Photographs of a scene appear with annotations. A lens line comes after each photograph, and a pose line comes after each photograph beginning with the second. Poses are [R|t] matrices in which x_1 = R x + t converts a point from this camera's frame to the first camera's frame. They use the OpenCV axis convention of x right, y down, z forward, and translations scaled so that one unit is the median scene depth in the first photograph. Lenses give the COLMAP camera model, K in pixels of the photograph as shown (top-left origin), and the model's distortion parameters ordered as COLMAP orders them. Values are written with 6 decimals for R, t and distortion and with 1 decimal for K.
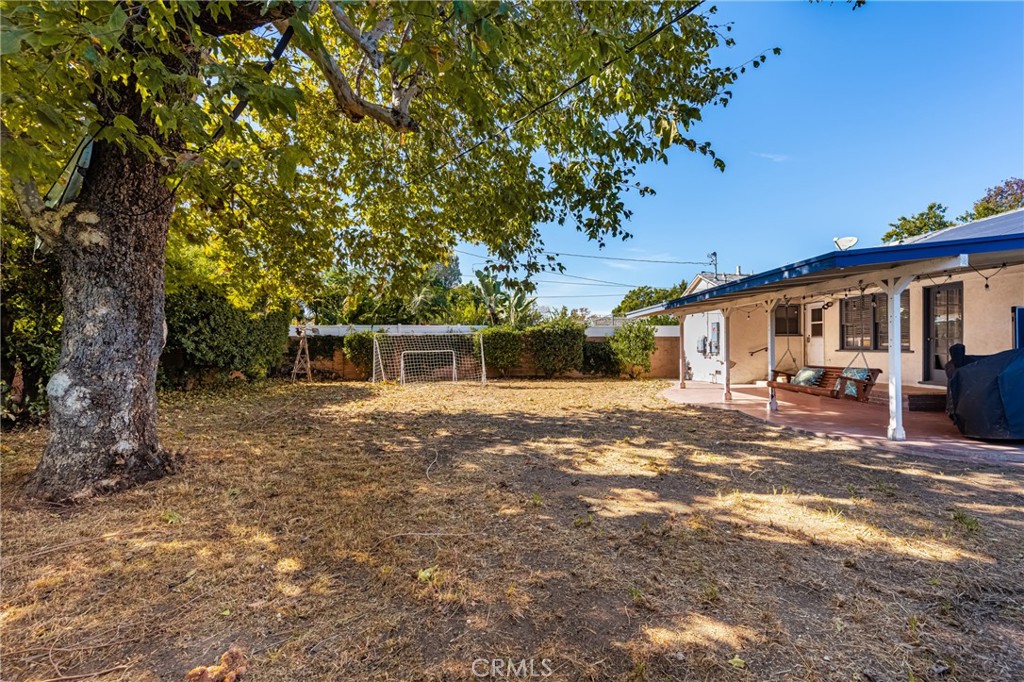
lens RADIAL K [[408.8, 0, 532.0], [0, 408.8, 341.0], [0, 0, 1]] dist [-0.000941, -0.000069]
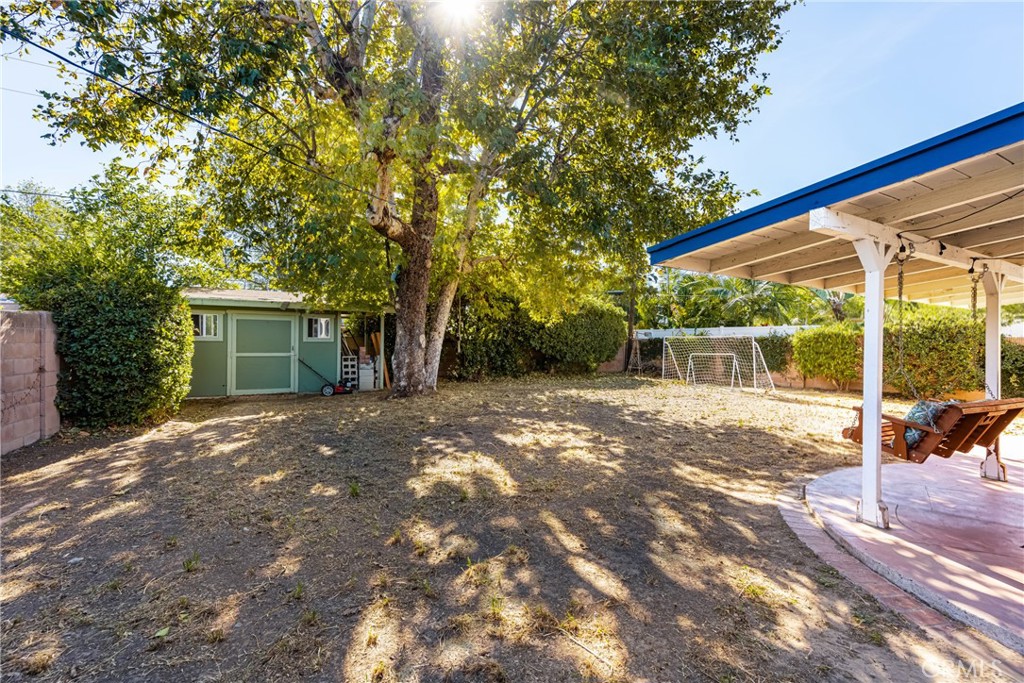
lens RADIAL K [[408.8, 0, 511.0], [0, 408.8, 344.3], [0, 0, 1]] dist [-0.000941, -0.000069]
pose [[0.439480, 0.007668, -0.898220, 0.503562], [-0.001794, 0.999969, 0.007659, -0.006383], [0.898251, -0.001755, 0.439480, 0.131486]]
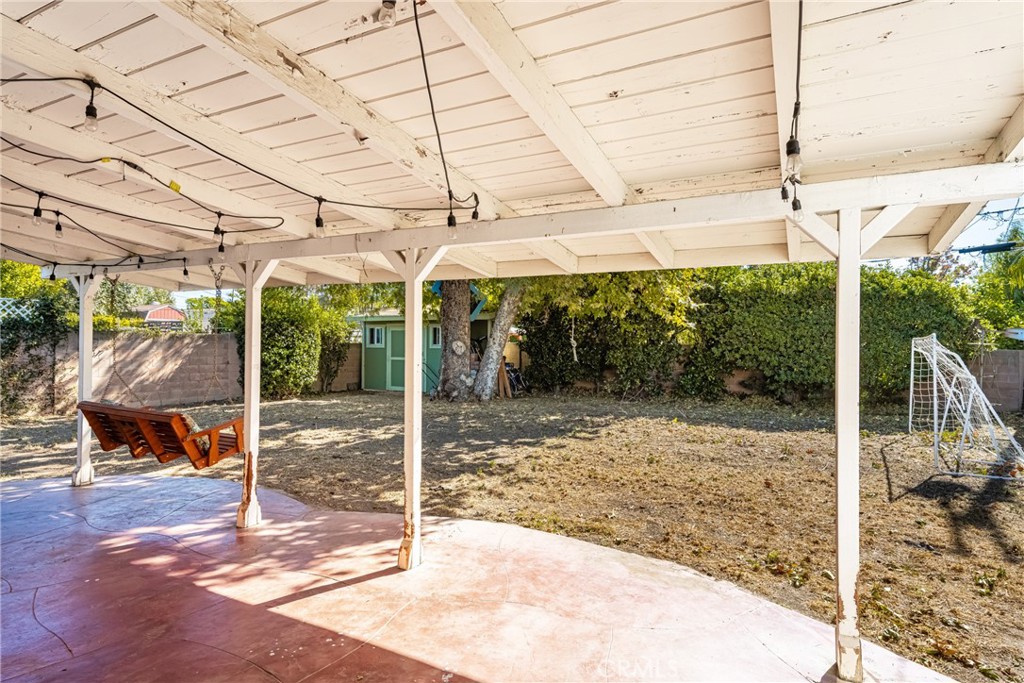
lens RADIAL K [[525.8, 0, 475.2], [0, 525.8, 346.0], [0, 0, 1]] dist [0.002974, 0.001904]
pose [[-0.488340, -0.000937, -0.872653, 0.596390], [0.000186, 0.999999, -0.001178, -0.008542], [0.872653, -0.000738, -0.488339, 0.887850]]
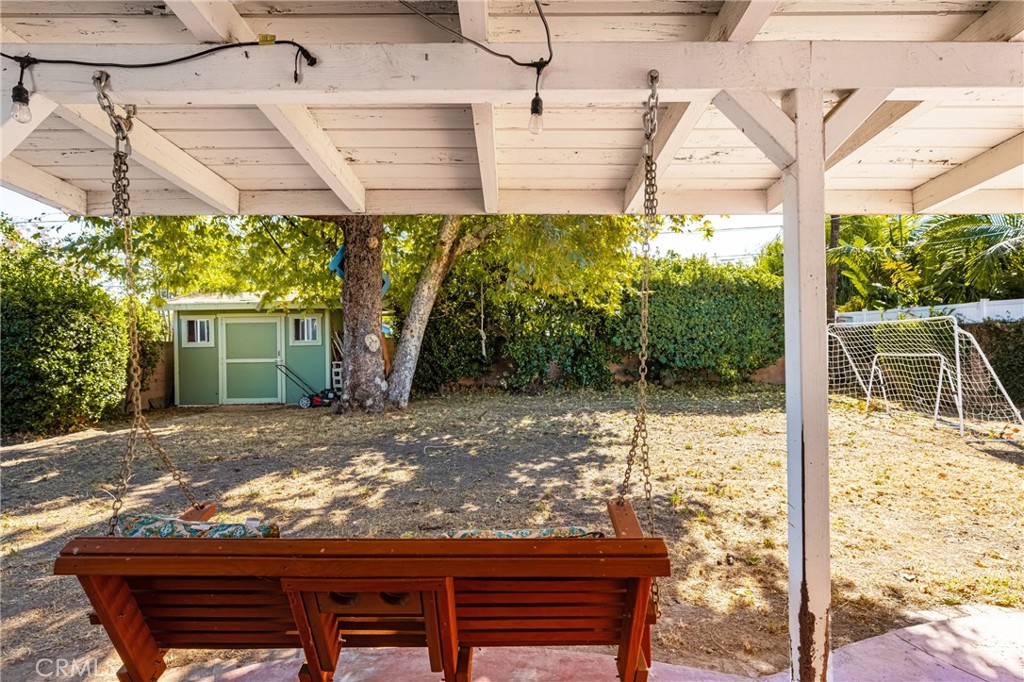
lens RADIAL K [[525.8, 0, 502.6], [0, 525.8, 341.3], [0, 0, 1]] dist [0.002974, 0.001904]
pose [[-0.016805, 0.002773, -0.999855, 0.508139], [0.022670, 0.999740, 0.002391, -0.006022], [0.999602, -0.022627, -0.016864, 0.561014]]
